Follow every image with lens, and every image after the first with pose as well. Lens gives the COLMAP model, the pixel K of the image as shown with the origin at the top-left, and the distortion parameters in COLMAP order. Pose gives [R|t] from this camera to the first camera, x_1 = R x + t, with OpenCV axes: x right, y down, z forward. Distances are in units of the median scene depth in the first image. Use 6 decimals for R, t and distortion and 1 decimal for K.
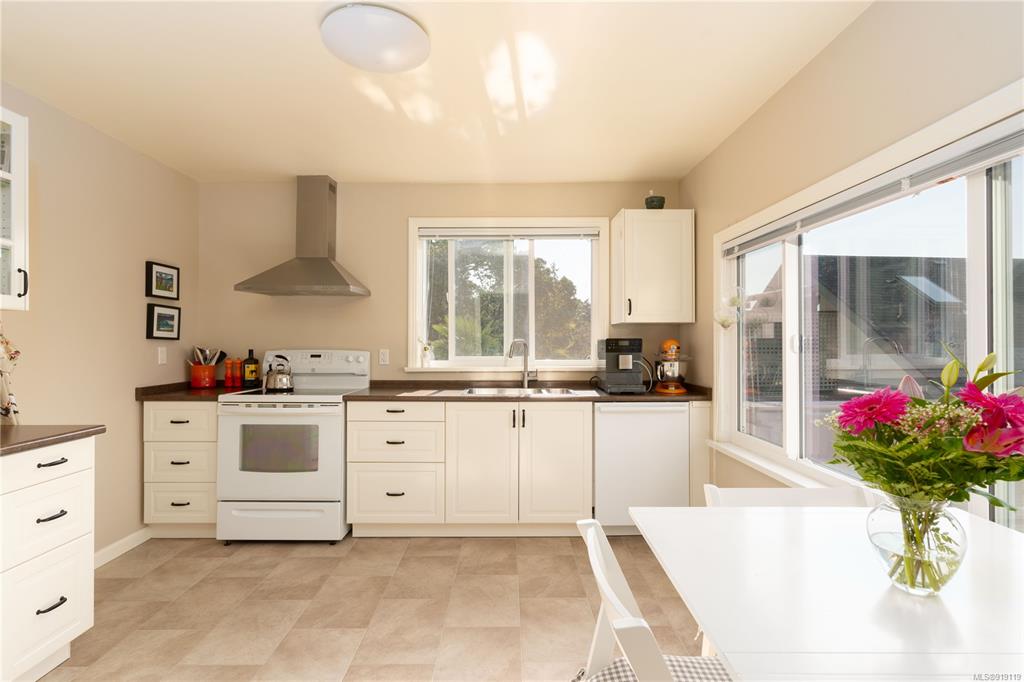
lens RADIAL K [[509.2, 0, 506.0], [0, 509.2, 320.2], [0, 0, 1]] dist [-0.002421, -0.000442]
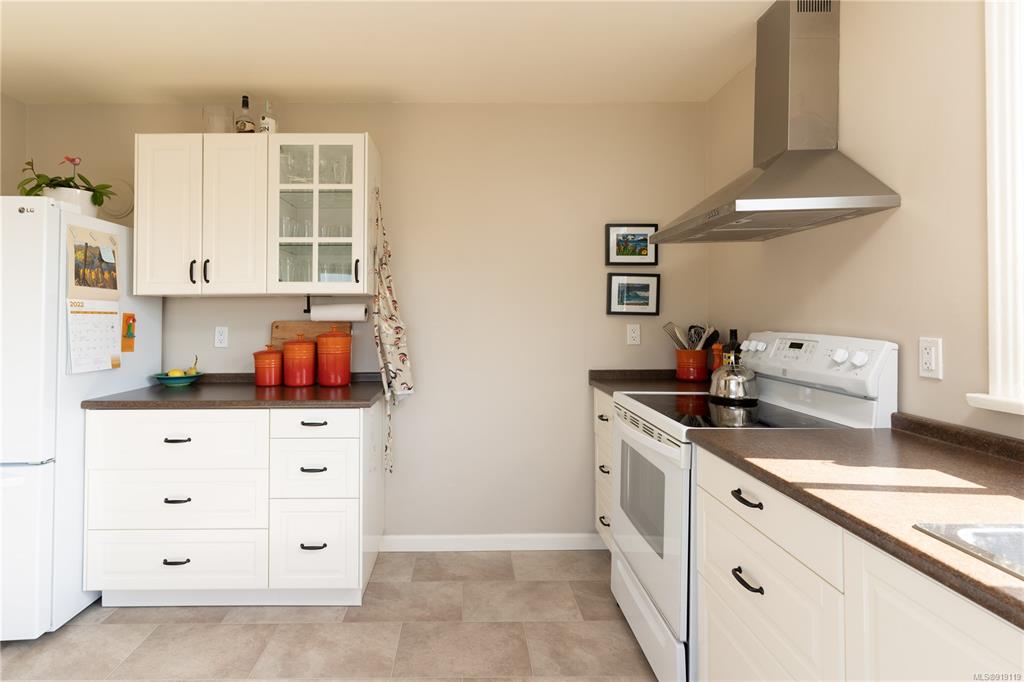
lens RADIAL K [[529.3, 0, 511.9], [0, 529.3, 303.9], [0, 0, 1]] dist [-0.000436, -0.000096]
pose [[0.007367, -0.022809, -0.999713, 0.184104], [0.047010, 0.998642, -0.022438, 0.030542], [0.998867, -0.046832, 0.008429, 0.810748]]
